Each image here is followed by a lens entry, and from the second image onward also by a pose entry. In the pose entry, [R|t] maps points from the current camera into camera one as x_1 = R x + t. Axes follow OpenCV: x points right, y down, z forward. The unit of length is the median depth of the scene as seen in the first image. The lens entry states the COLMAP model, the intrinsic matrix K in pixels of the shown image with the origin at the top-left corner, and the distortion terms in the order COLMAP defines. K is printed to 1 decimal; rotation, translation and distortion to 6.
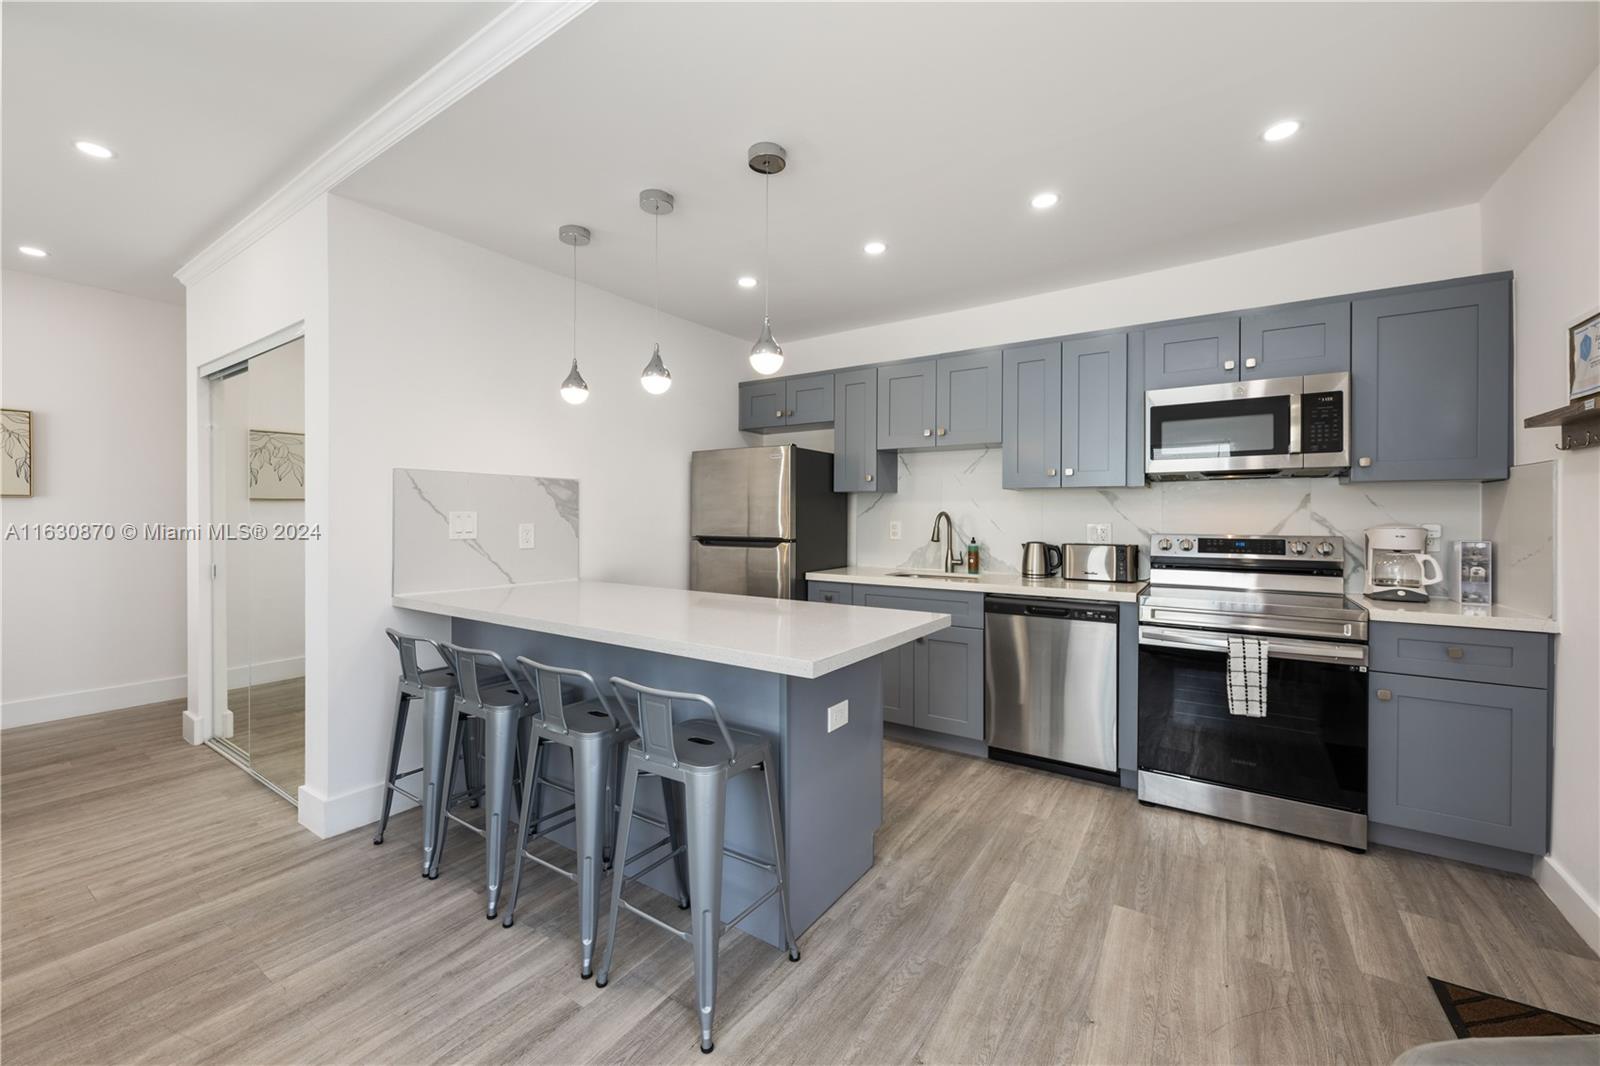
lens RADIAL K [[635.2, 0, 795.6], [0, 635.2, 518.9], [0, 0, 1]] dist [-0.000025, -0.000024]
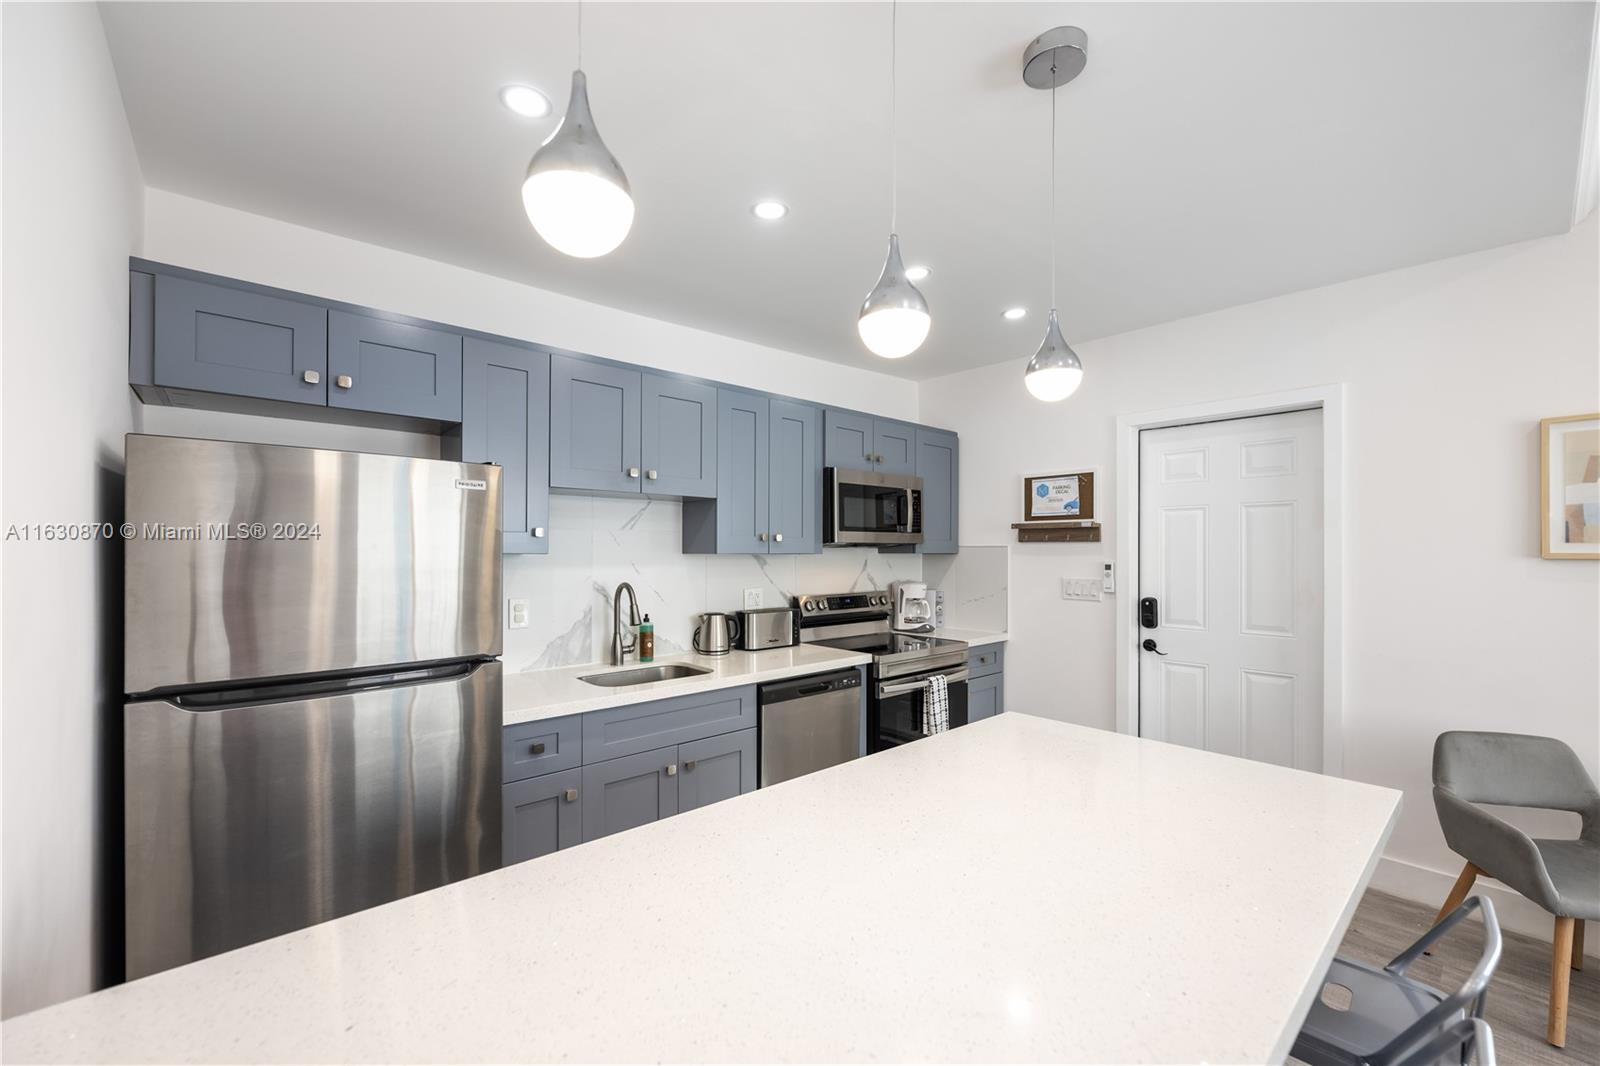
lens RADIAL K [[637.1, 0, 793.1], [0, 637.1, 554.7], [0, 0, 1]] dist [-0.000767, -0.000091]
pose [[0.261741, -0.007441, 0.965109, -0.561869], [0.005287, 0.999966, 0.006276, -0.062810], [-0.965124, 0.003460, 0.261772, 0.836547]]
